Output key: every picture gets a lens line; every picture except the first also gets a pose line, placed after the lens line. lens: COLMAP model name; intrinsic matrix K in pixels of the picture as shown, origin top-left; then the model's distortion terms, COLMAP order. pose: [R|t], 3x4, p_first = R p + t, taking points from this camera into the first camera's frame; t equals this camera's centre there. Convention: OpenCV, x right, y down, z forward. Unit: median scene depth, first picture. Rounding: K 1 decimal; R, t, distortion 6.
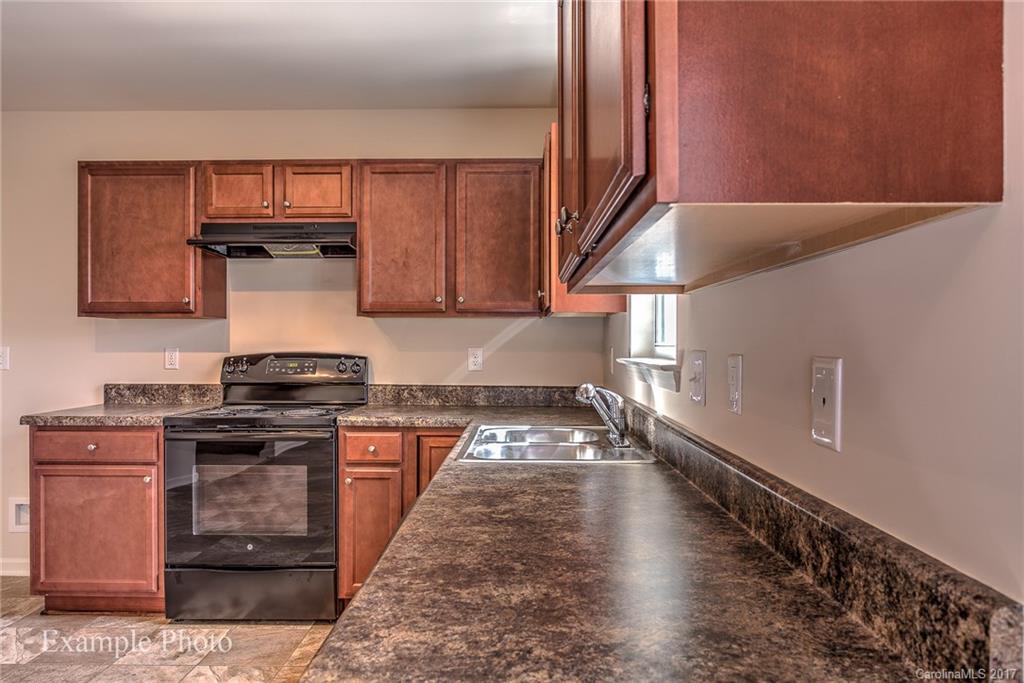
lens RADIAL K [[697.8, 0, 512.0], [0, 697.8, 346.7], [0, 0, 1]] dist [-0.015872, 0.008771]
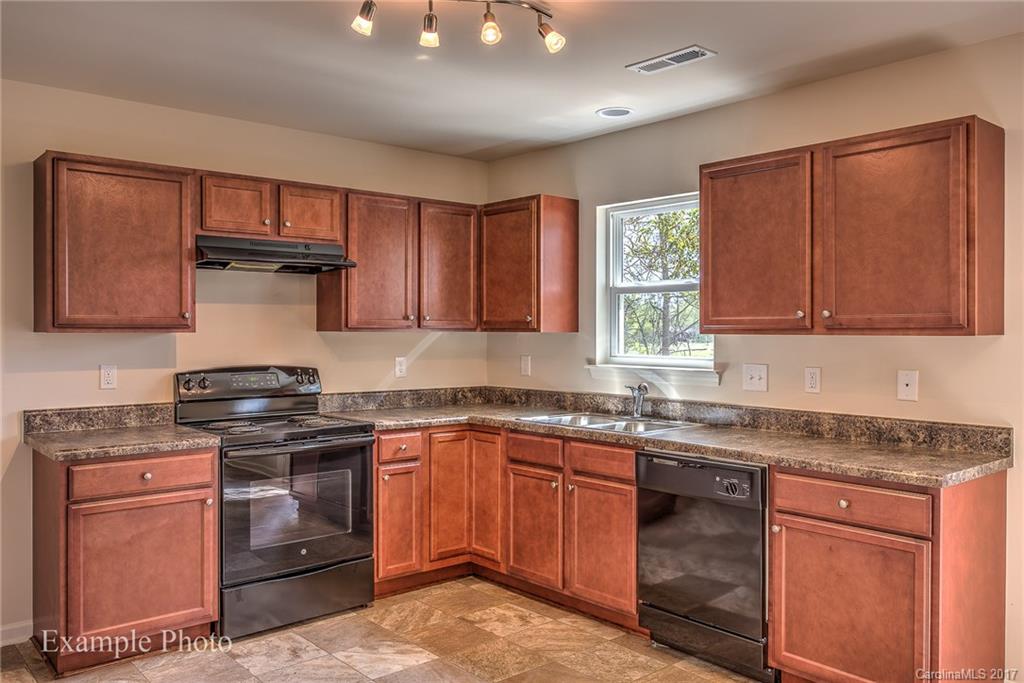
lens RADIAL K [[811.1, 0, 510.4], [0, 811.1, 335.7], [0, 0, 1]] dist [0.012154, -0.000723]
pose [[0.749682, -0.005425, 0.661776, -0.872700], [0.004364, 0.999985, 0.003253, -0.040700], [-0.661784, 0.000449, 0.749695, -0.128475]]
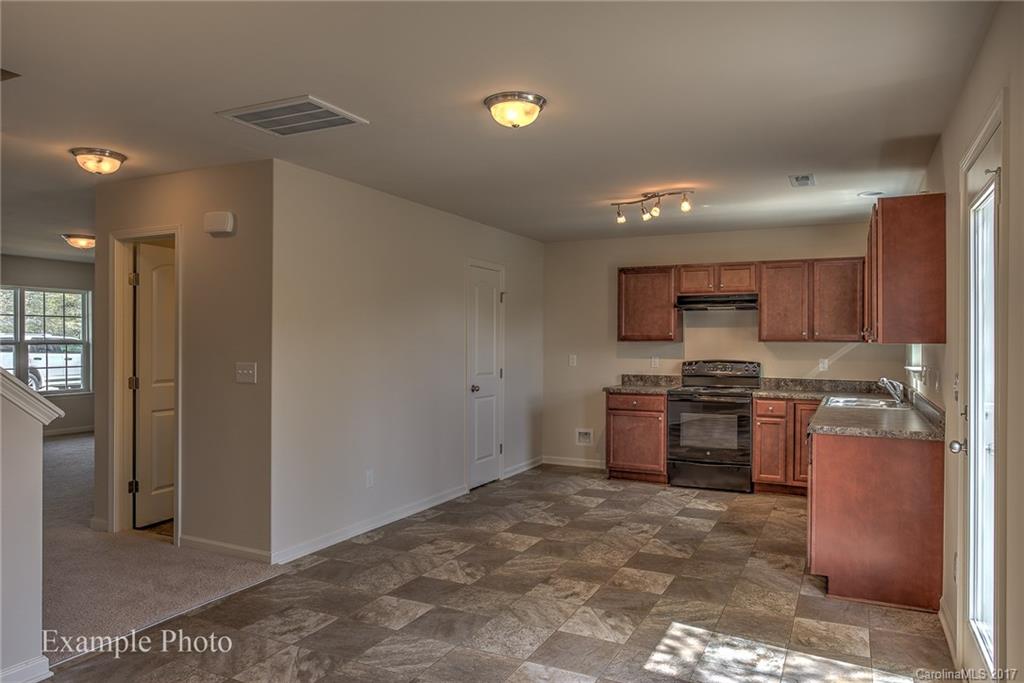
lens RADIAL K [[697.8, 0, 514.1], [0, 697.8, 344.2], [0, 0, 1]] dist [-0.015872, 0.008771]
pose [[0.905710, 0.004331, -0.423876, -0.016164], [-0.005001, 0.999987, -0.000469, -0.033829], [0.423869, 0.002545, 0.905720, -1.049504]]
